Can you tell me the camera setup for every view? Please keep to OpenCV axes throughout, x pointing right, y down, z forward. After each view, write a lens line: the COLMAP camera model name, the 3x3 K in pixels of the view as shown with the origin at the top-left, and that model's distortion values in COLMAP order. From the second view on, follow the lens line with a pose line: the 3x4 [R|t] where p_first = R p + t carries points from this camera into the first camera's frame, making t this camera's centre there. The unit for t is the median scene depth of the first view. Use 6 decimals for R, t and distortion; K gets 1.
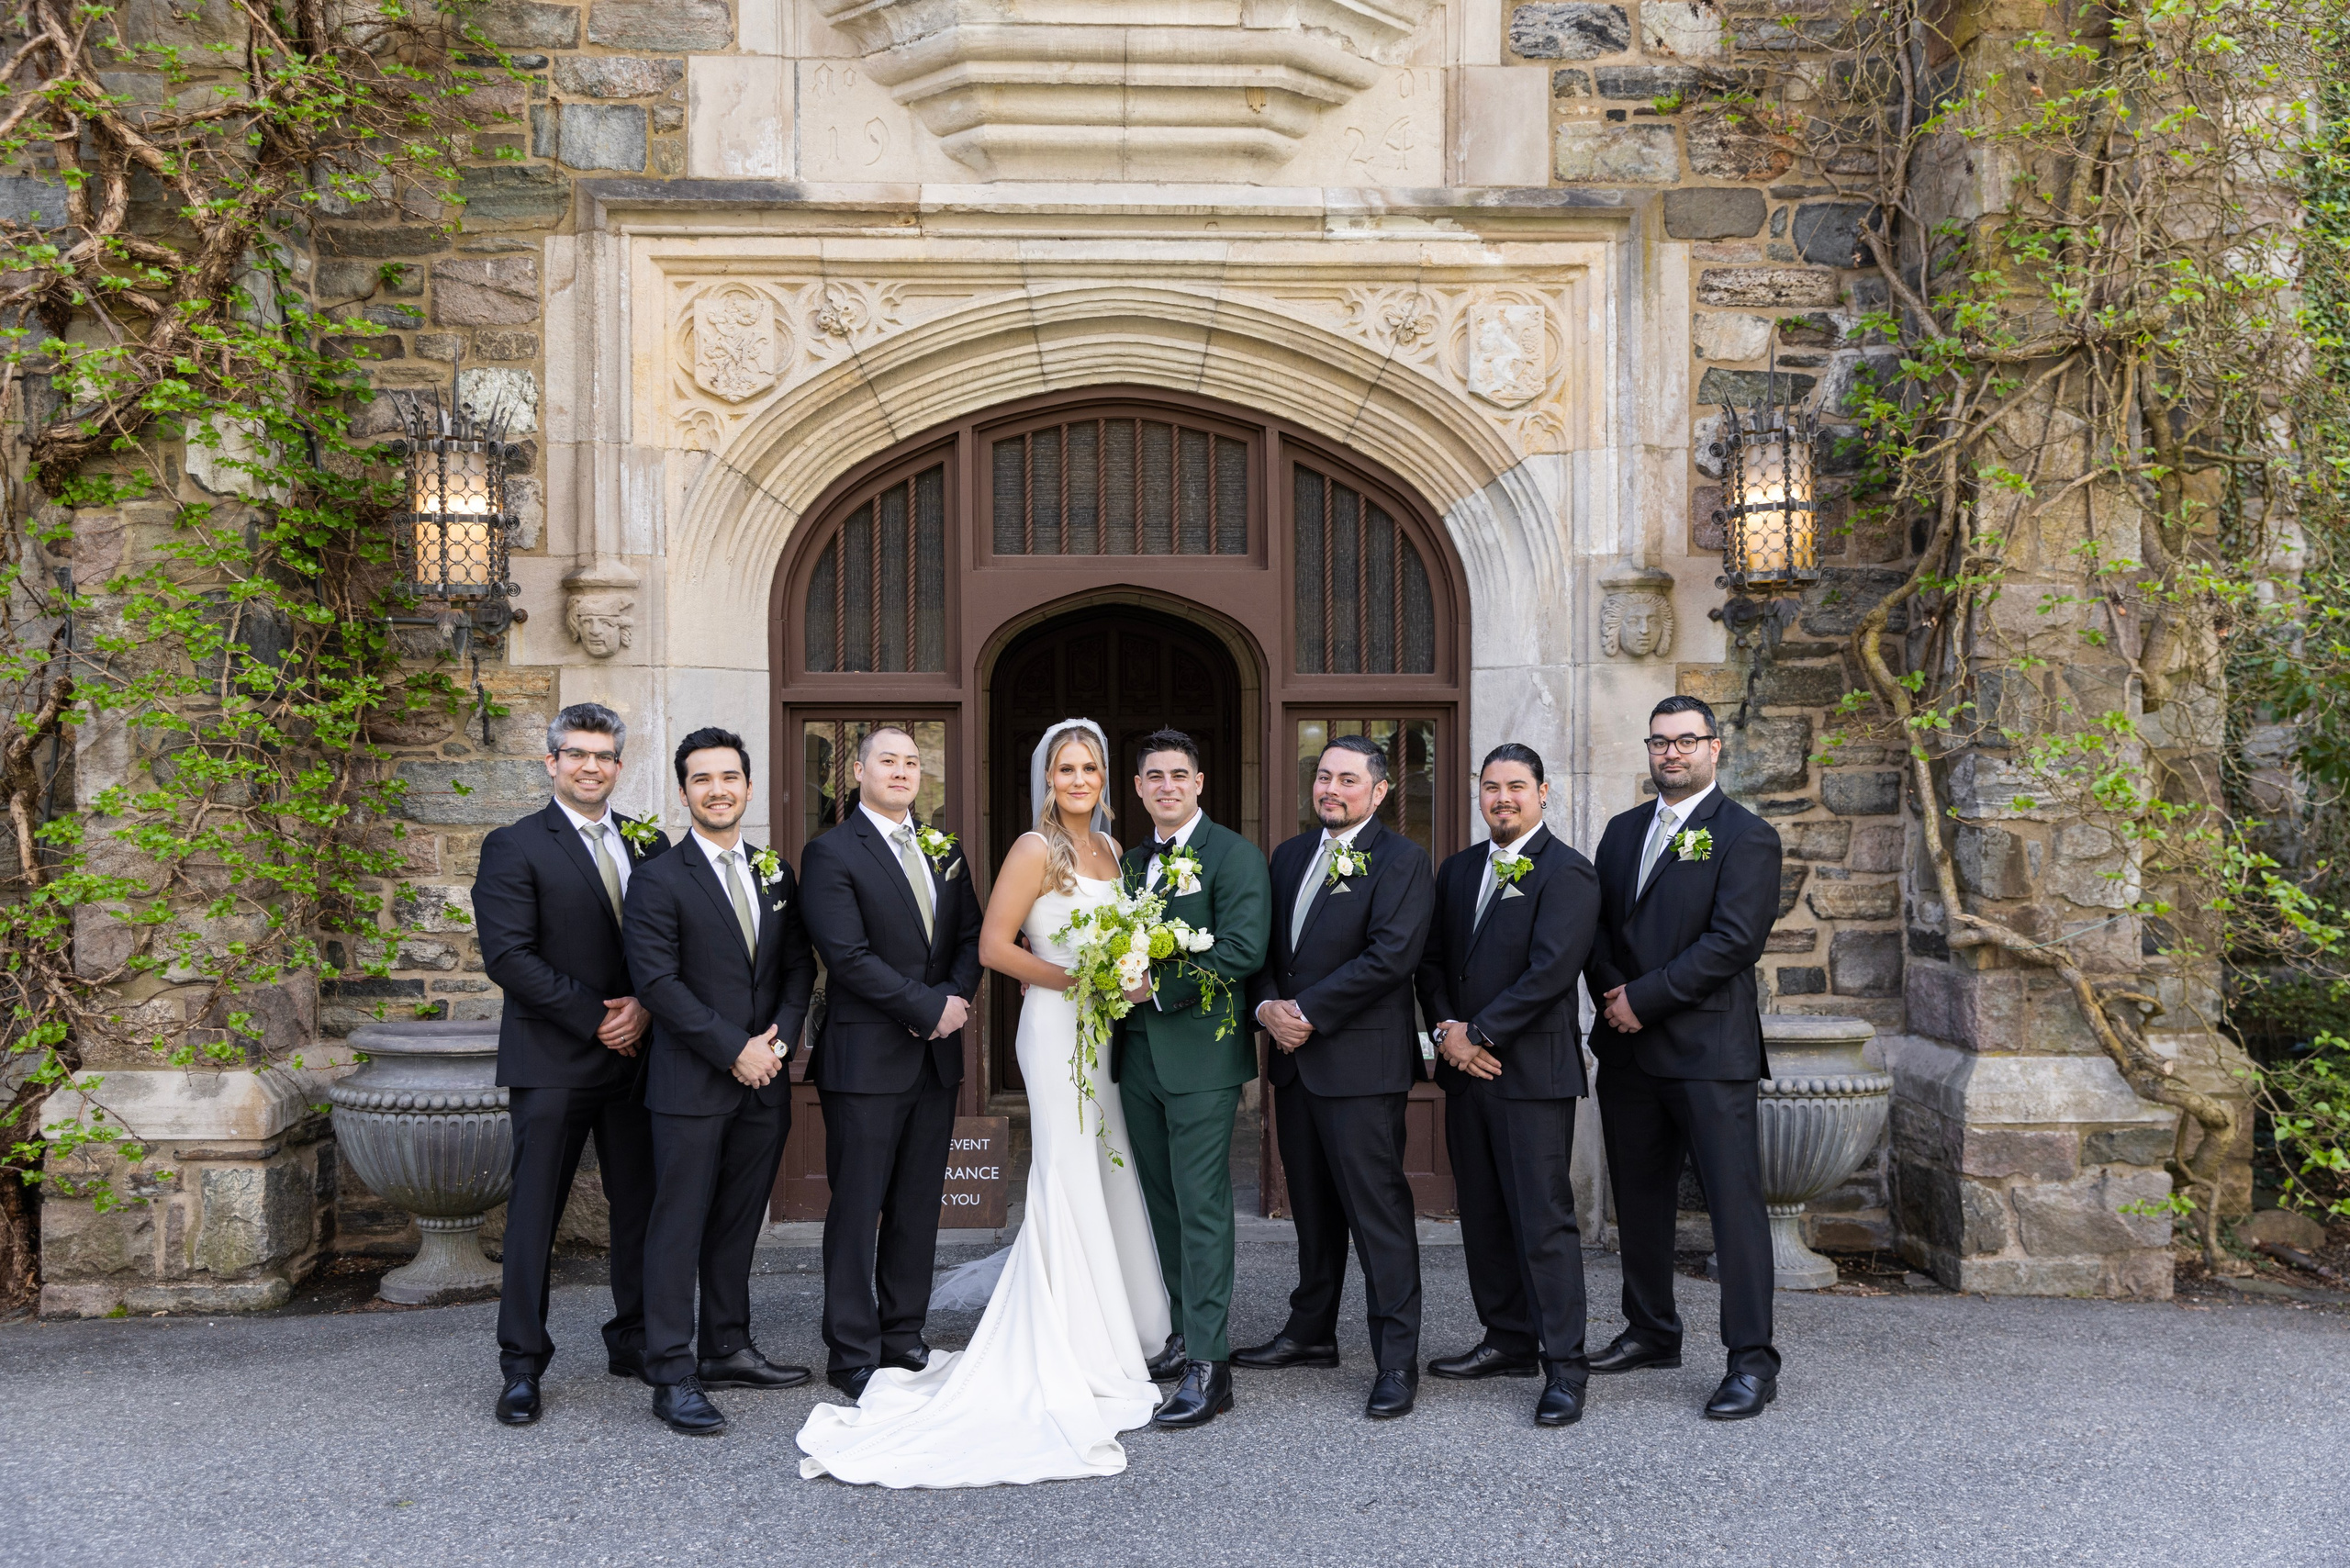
lens RADIAL K [[2225.0, 0, 1185.9], [0, 2225.0, 812.7], [0, 0, 1]] dist [0.003338, 0.000522]
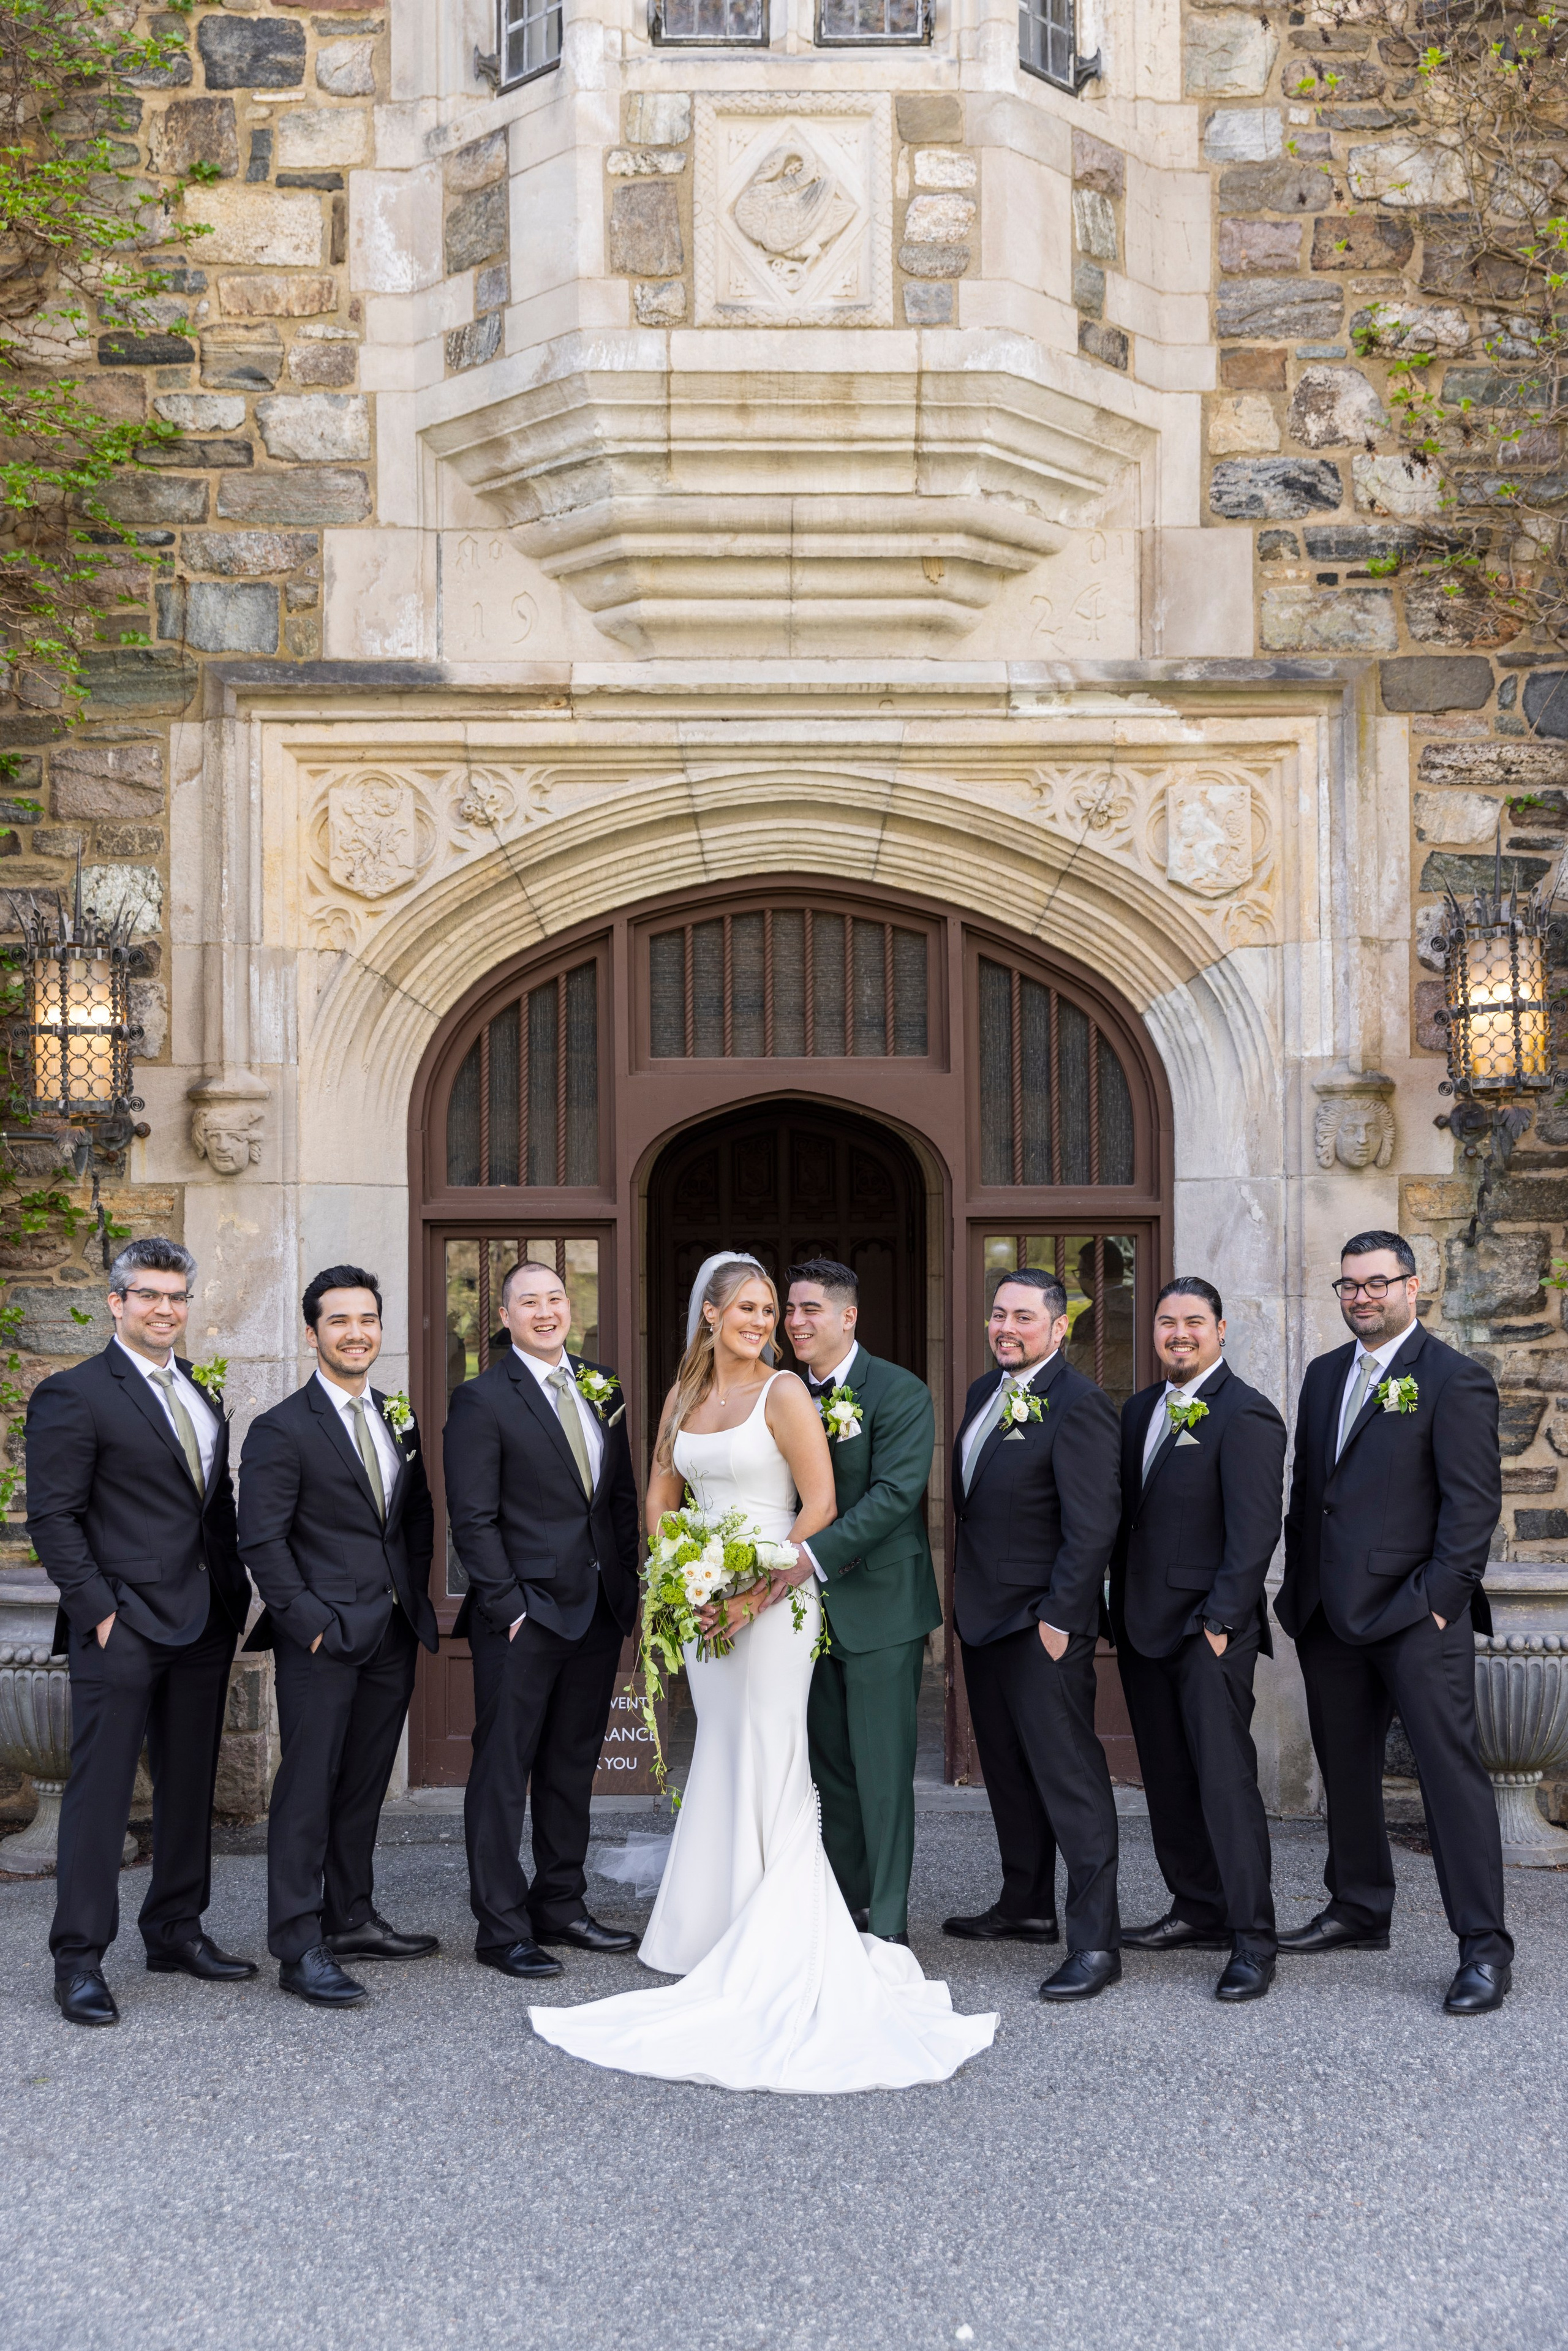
lens RADIAL K [[2638.0, 0, 785.9], [0, 2638.0, 1234.1], [0, 0, 1]] dist [0.003705, -0.012023]
pose [[0.999390, -0.002926, -0.034805, 0.007327], [0.002060, 0.999688, -0.024904, -0.016916], [0.034867, 0.024817, 0.999084, -0.088701]]
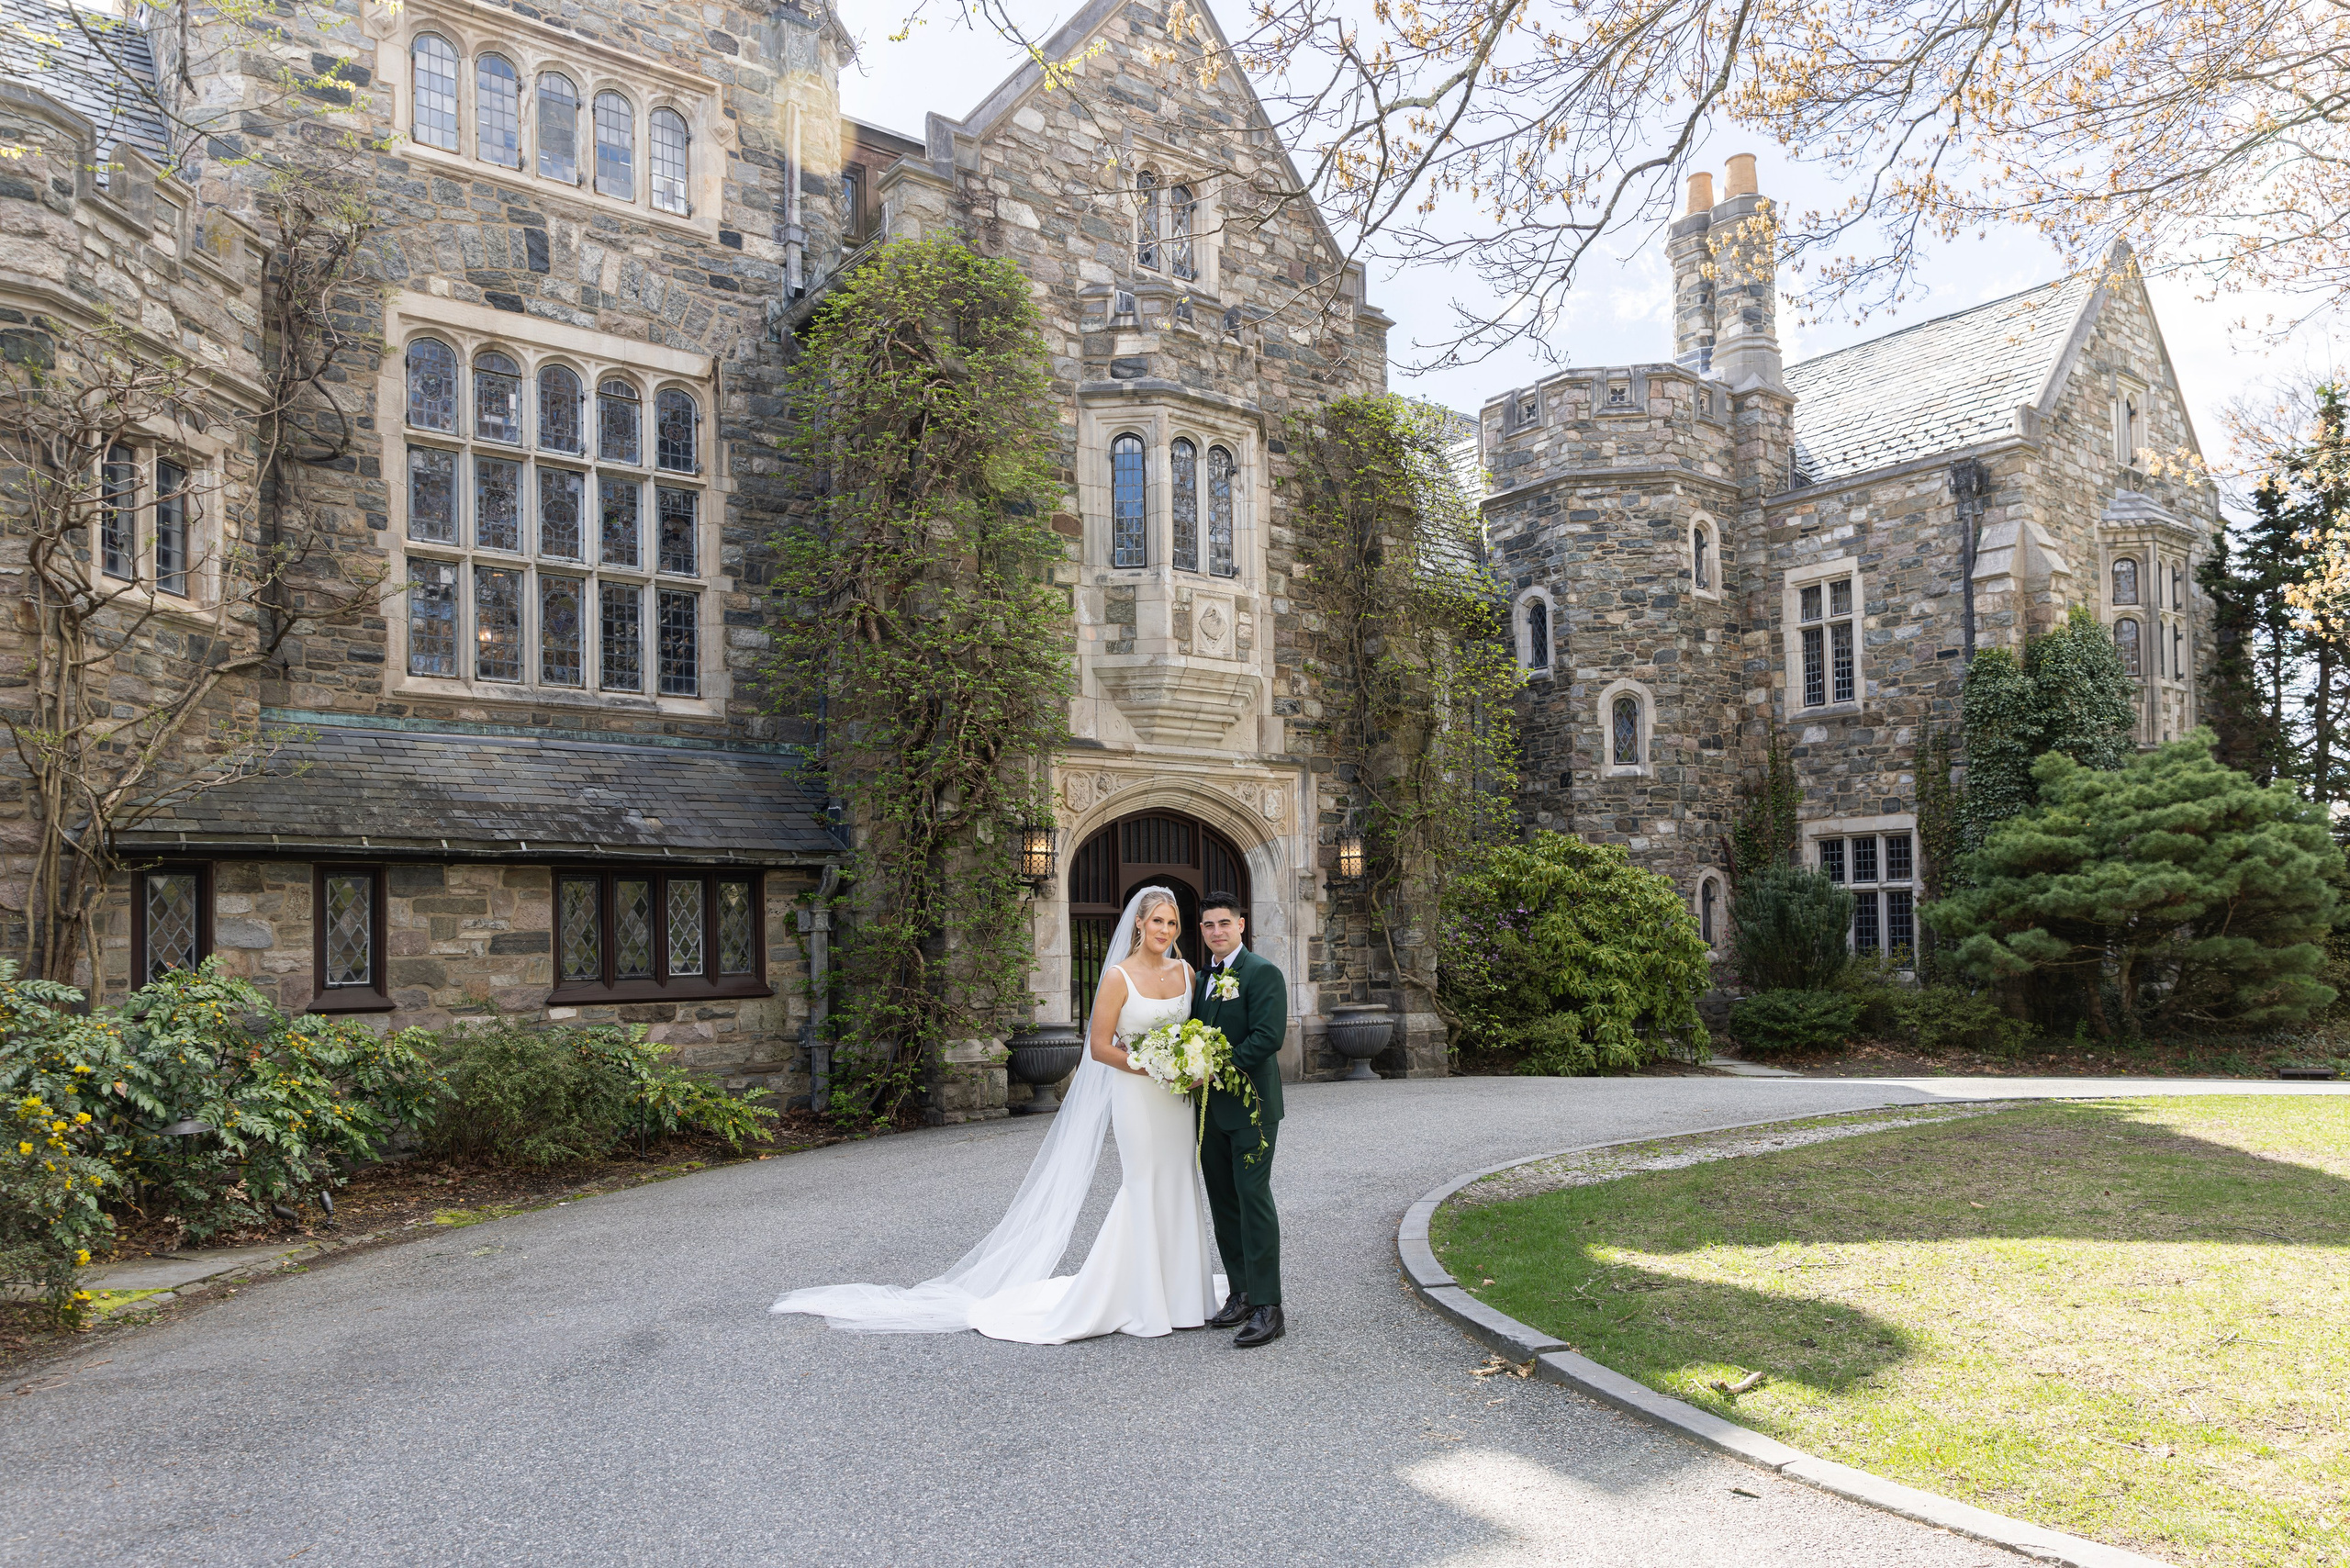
lens RADIAL K [[1651.5, 0, 1208.2], [0, 1651.5, 895.9], [0, 0, 1]] dist [0.007939, 0.000124]
pose [[0.798743, 0.007034, 0.601632, -1.383067], [0.021301, 0.998974, -0.039960, 0.018214], [-0.601295, 0.044733, 0.797774, -0.850006]]
